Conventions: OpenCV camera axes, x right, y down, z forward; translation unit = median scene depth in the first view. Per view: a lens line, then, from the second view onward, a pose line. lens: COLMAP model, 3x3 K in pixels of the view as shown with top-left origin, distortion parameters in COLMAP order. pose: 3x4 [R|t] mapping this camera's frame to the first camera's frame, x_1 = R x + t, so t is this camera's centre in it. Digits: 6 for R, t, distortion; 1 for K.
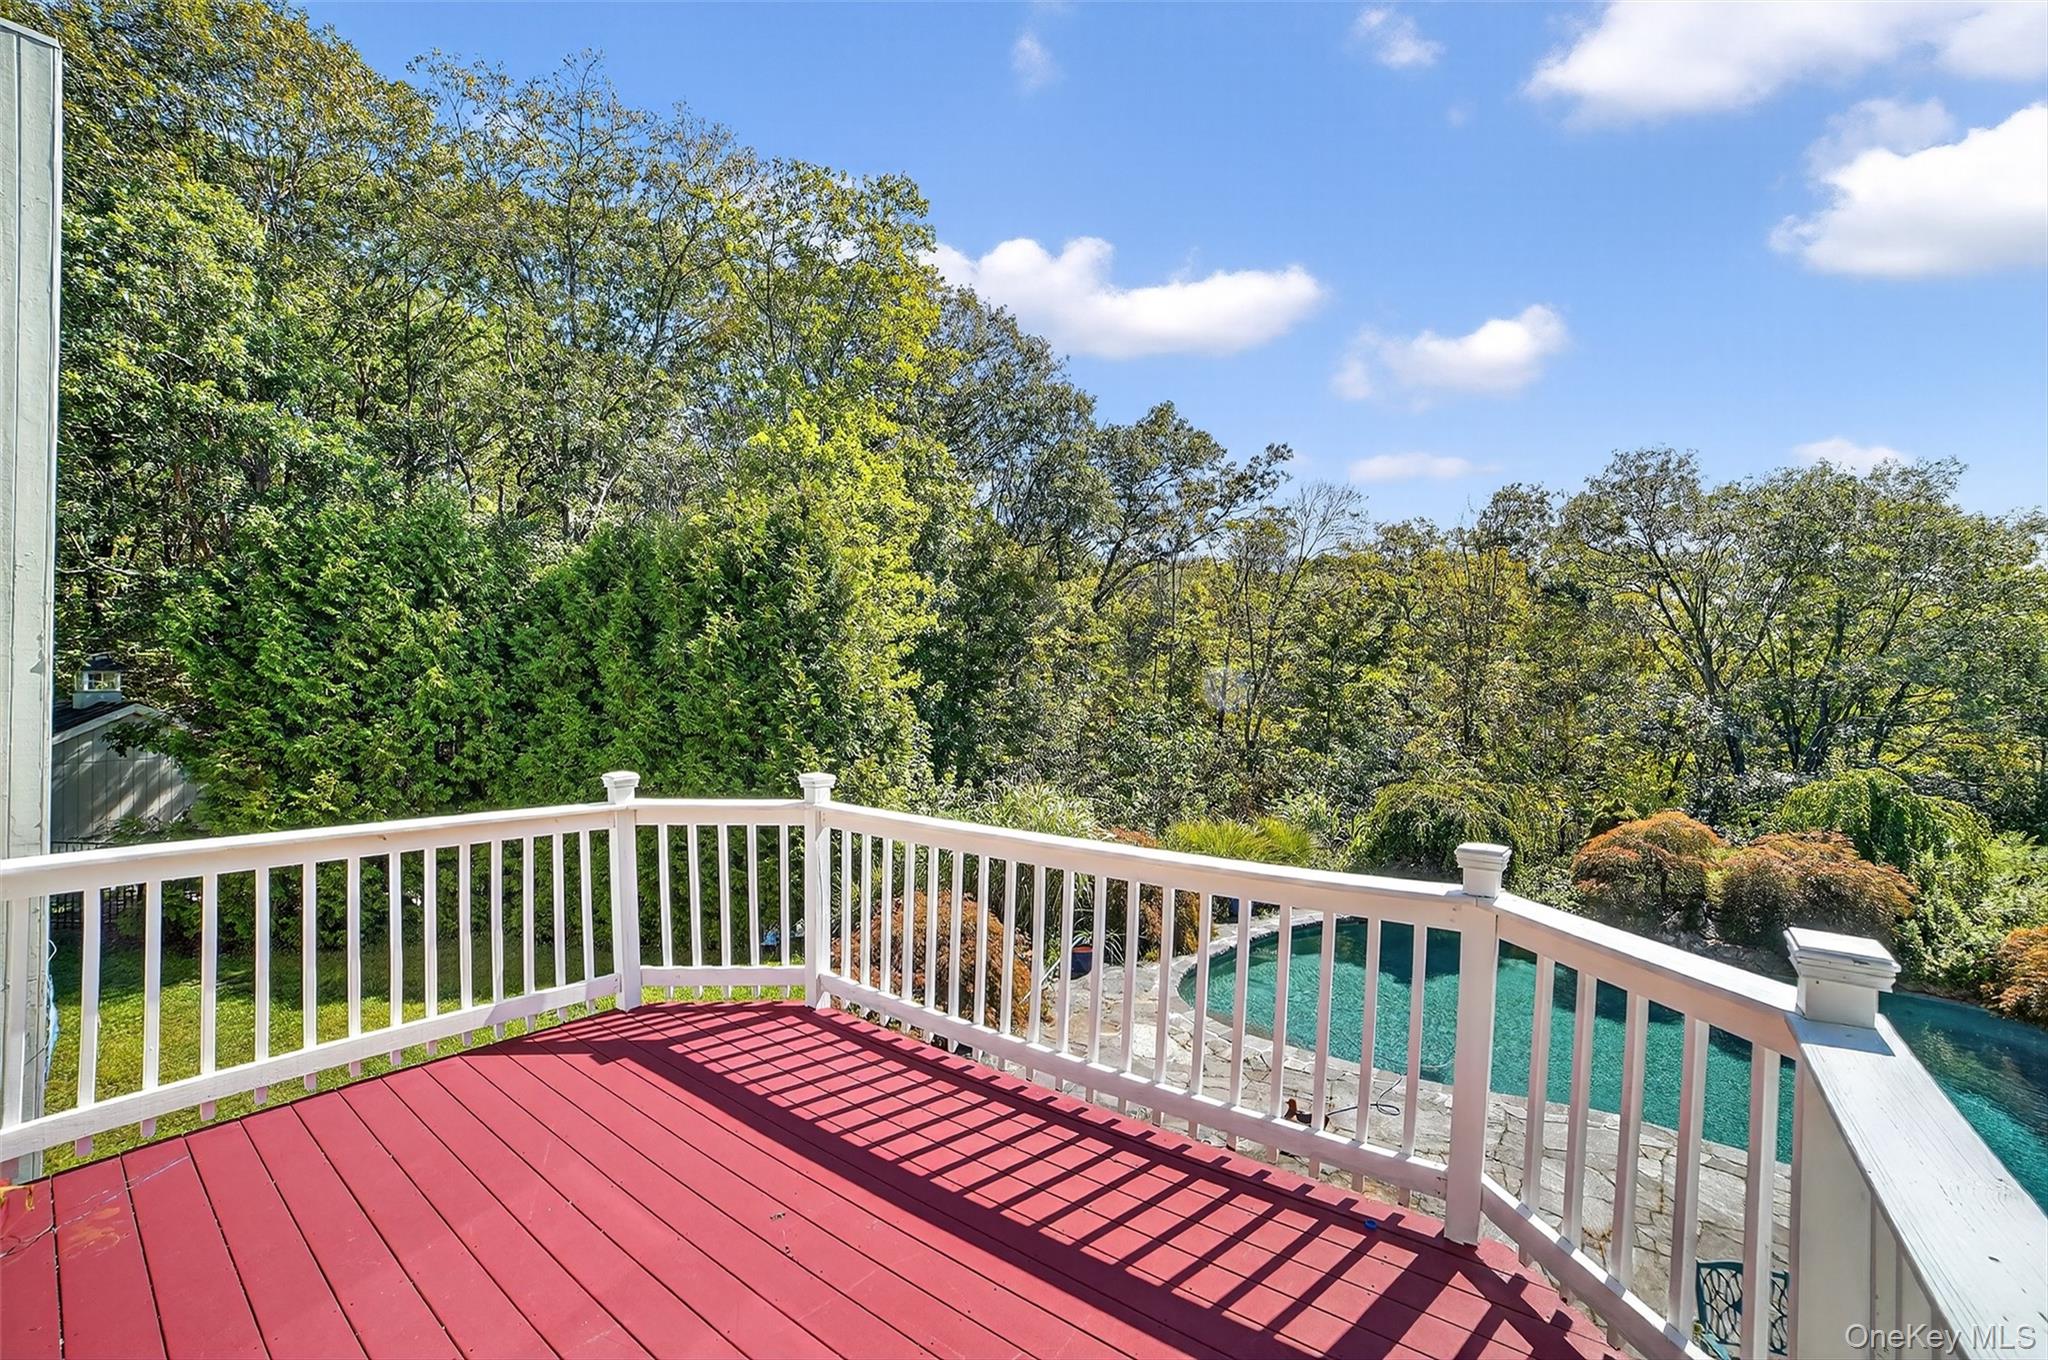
lens RADIAL K [[957.1, 0, 1024.0], [0, 957.1, 680.0], [0, 0, 1]] dist [-0.001619, -0.000134]
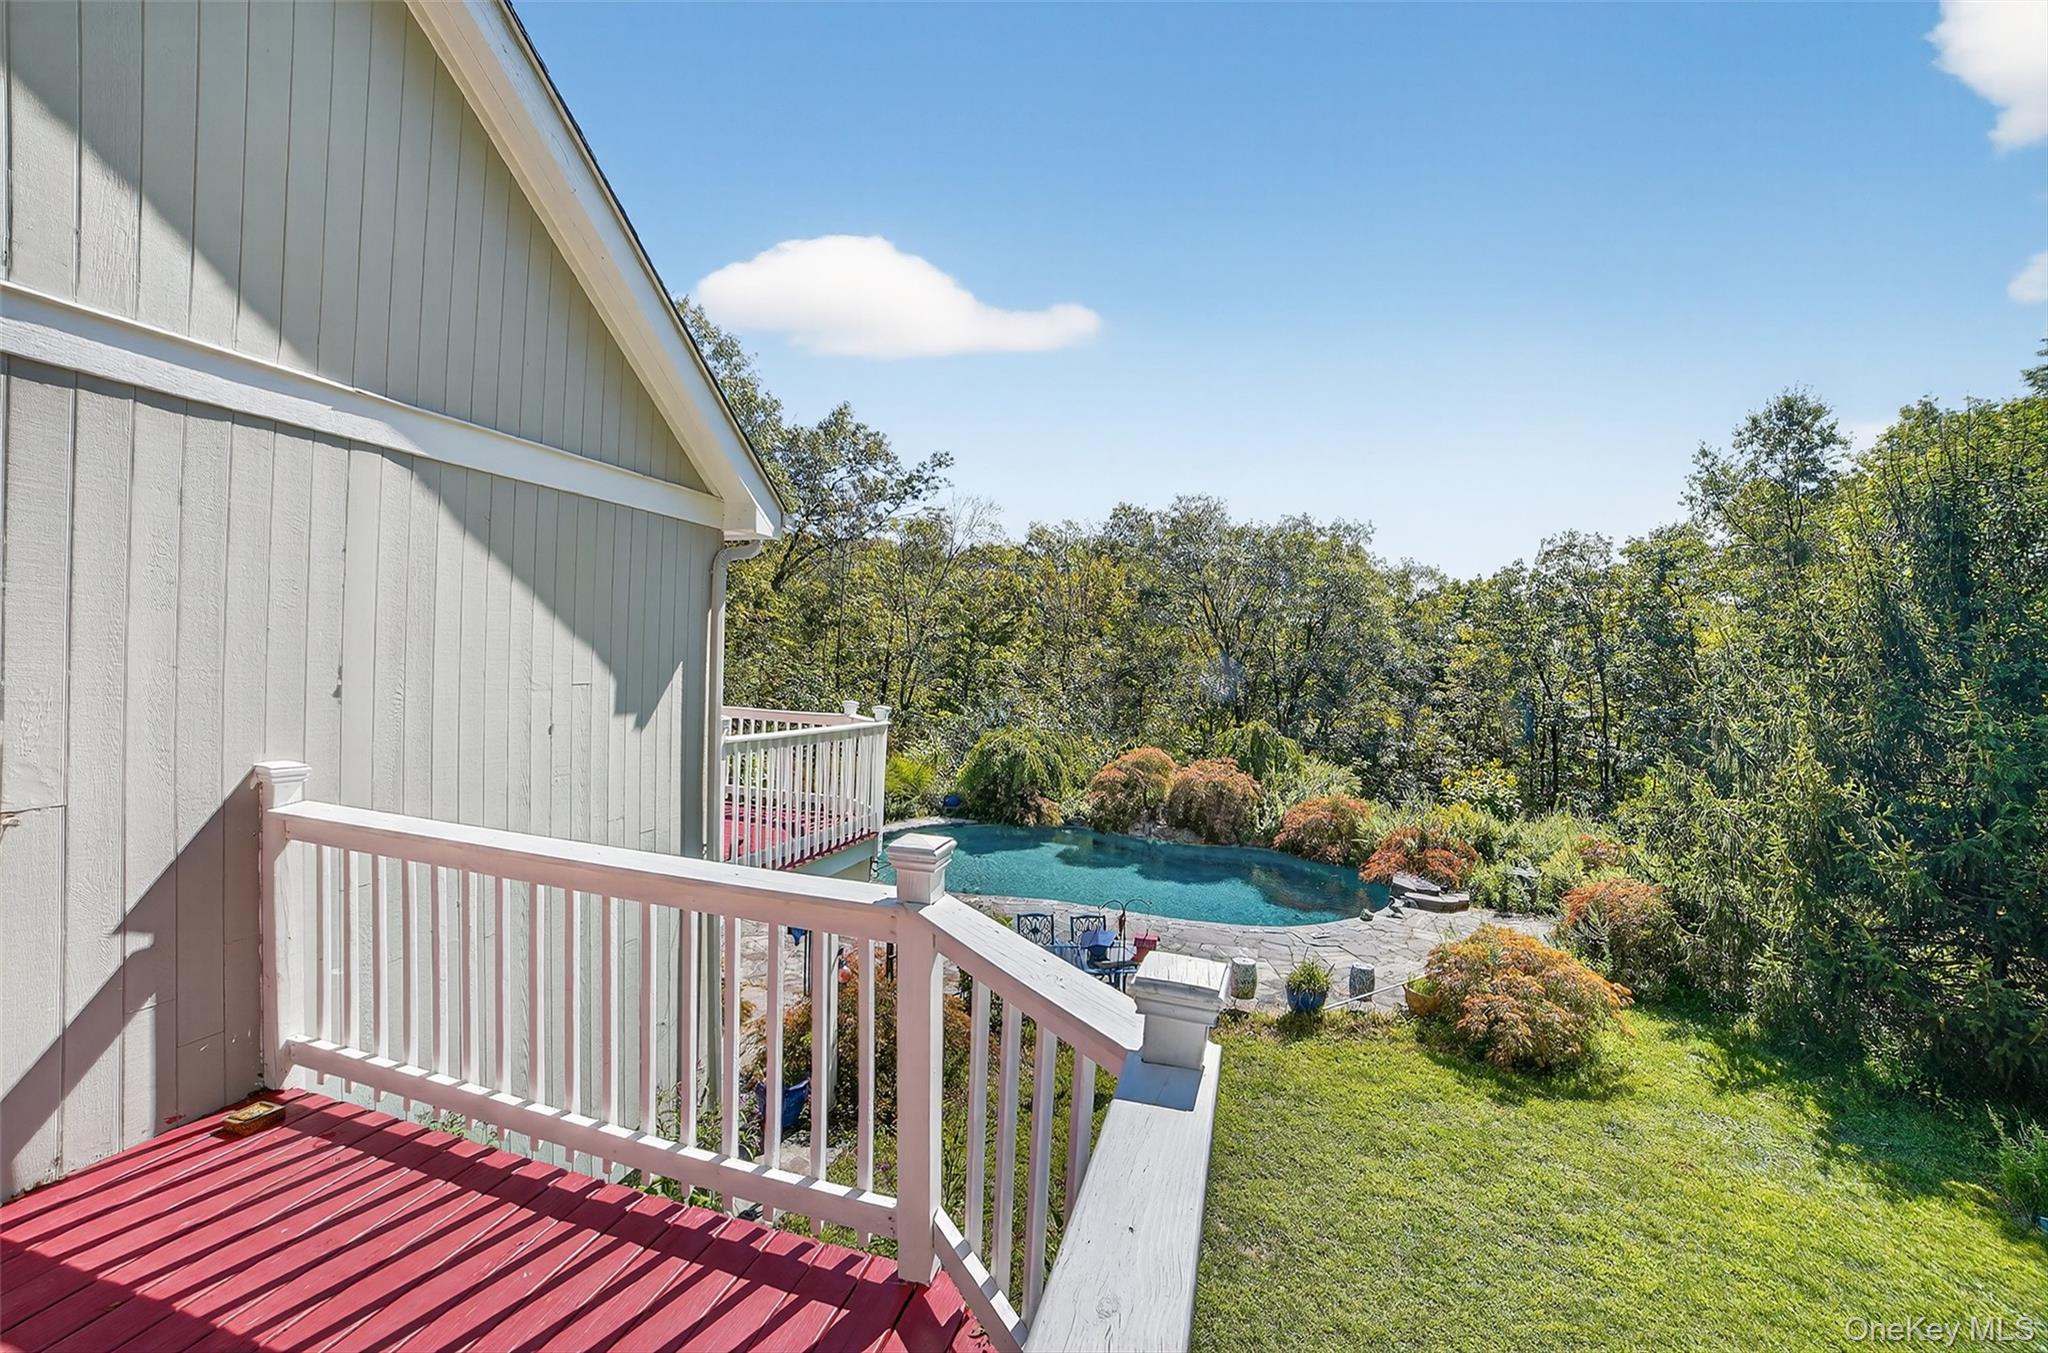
lens RADIAL K [[957.1, 0, 1024.0], [0, 957.1, 676.5], [0, 0, 1]] dist [-0.001619, -0.000134]
pose [[0.947300, 0.028258, 0.319098, -0.004881], [-0.035809, 0.999200, 0.017821, 0.001293], [-0.318339, -0.028309, 0.947554, -0.176128]]
